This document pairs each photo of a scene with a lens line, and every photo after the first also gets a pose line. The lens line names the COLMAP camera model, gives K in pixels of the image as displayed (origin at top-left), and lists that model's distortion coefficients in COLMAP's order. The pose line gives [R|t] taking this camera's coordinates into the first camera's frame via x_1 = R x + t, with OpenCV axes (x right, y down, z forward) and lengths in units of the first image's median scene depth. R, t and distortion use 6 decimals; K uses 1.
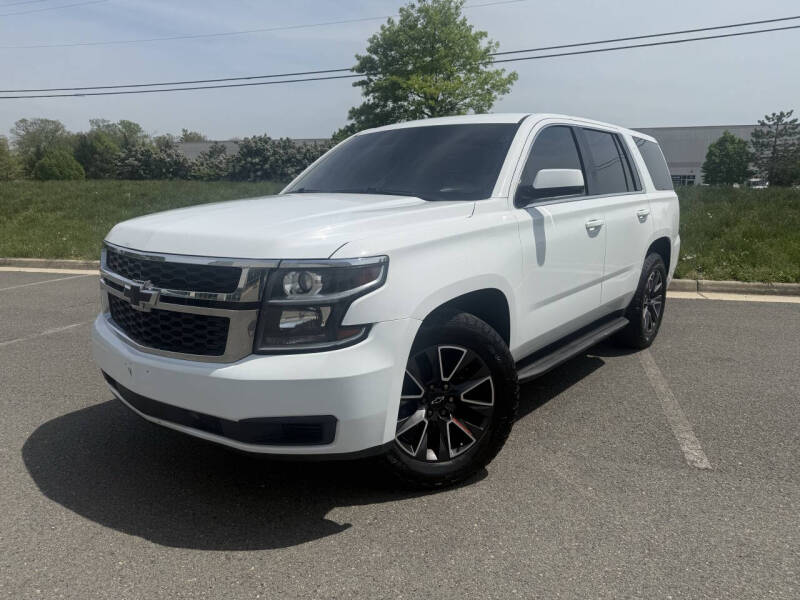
lens RADIAL K [[578.7, 0, 397.1], [0, 578.7, 301.5], [0, 0, 1]] dist [-0.003267, -0.006225]
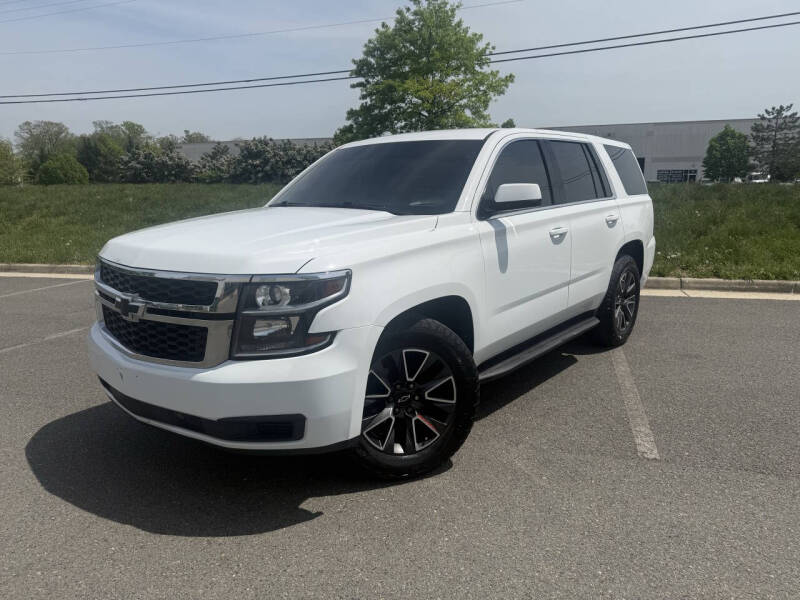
lens RADIAL K [[575.8, 0, 400.0], [0, 575.8, 300.0], [0, 0, 1]] dist [0.002578, -0.012206]
pose [[0.999922, -0.012295, -0.002137, 0.068215], [0.012298, 0.999923, 0.001379, -0.017895], [0.002120, -0.001405, 0.999997, -0.089365]]
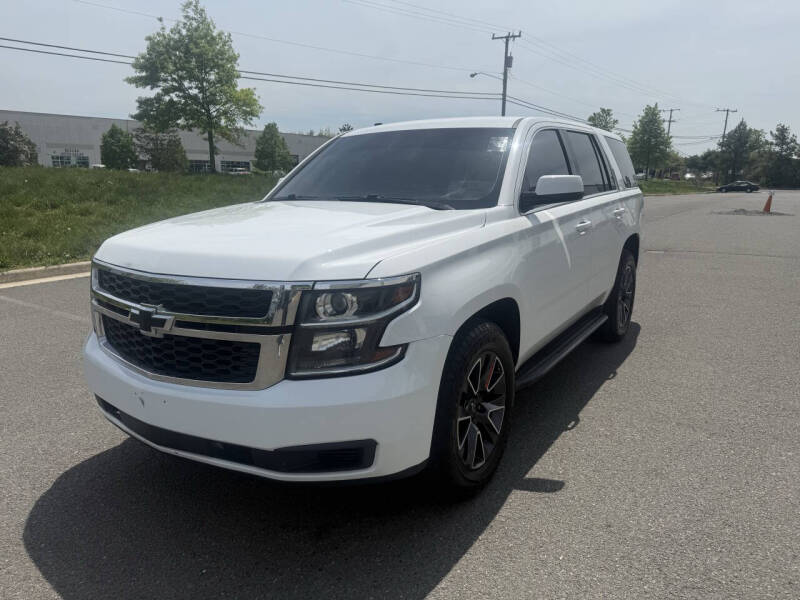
lens RADIAL K [[578.7, 0, 397.1], [0, 578.7, 301.5], [0, 0, 1]] dist [-0.003267, -0.006225]
pose [[0.994424, -0.034145, 0.099773, -0.129367], [0.032629, 0.999327, 0.016788, -0.040475], [-0.100279, -0.013439, 0.994869, 0.025314]]
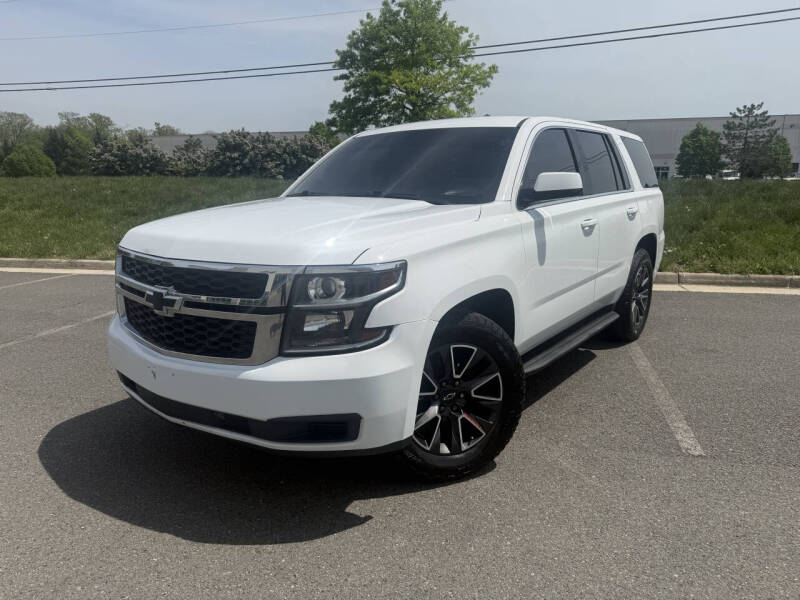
lens RADIAL K [[578.7, 0, 397.1], [0, 578.7, 301.5], [0, 0, 1]] dist [-0.003267, -0.006225]
pose [[0.999286, -0.013751, 0.035189, -0.059405], [0.013345, 0.999842, 0.011743, -0.014628], [-0.035345, -0.011266, 0.999312, -0.040832]]
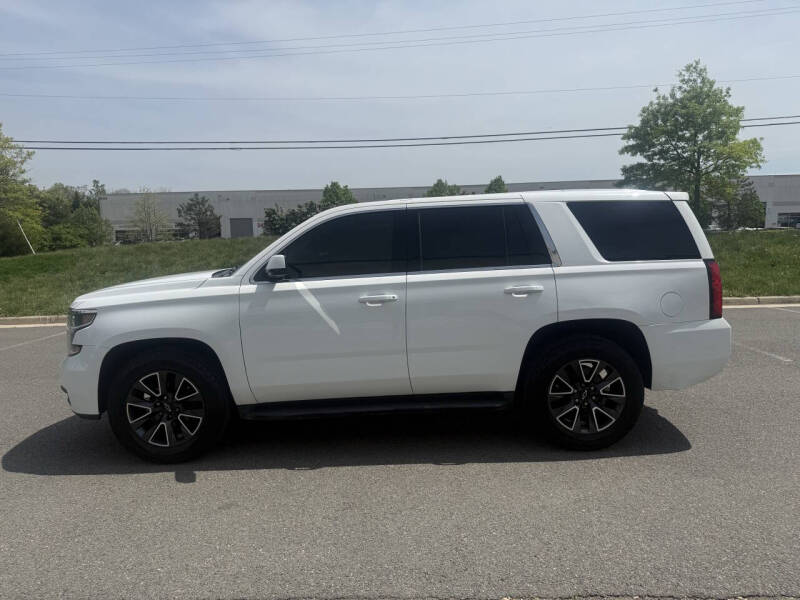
lens RADIAL K [[575.8, 0, 400.0], [0, 575.8, 300.0], [0, 0, 1]] dist [0.002578, -0.012206]
pose [[0.630580, 0.054192, -0.774230, 1.724407], [-0.122586, 0.991992, -0.030408, -0.147780], [0.766382, 0.114084, 0.632173, 0.505632]]
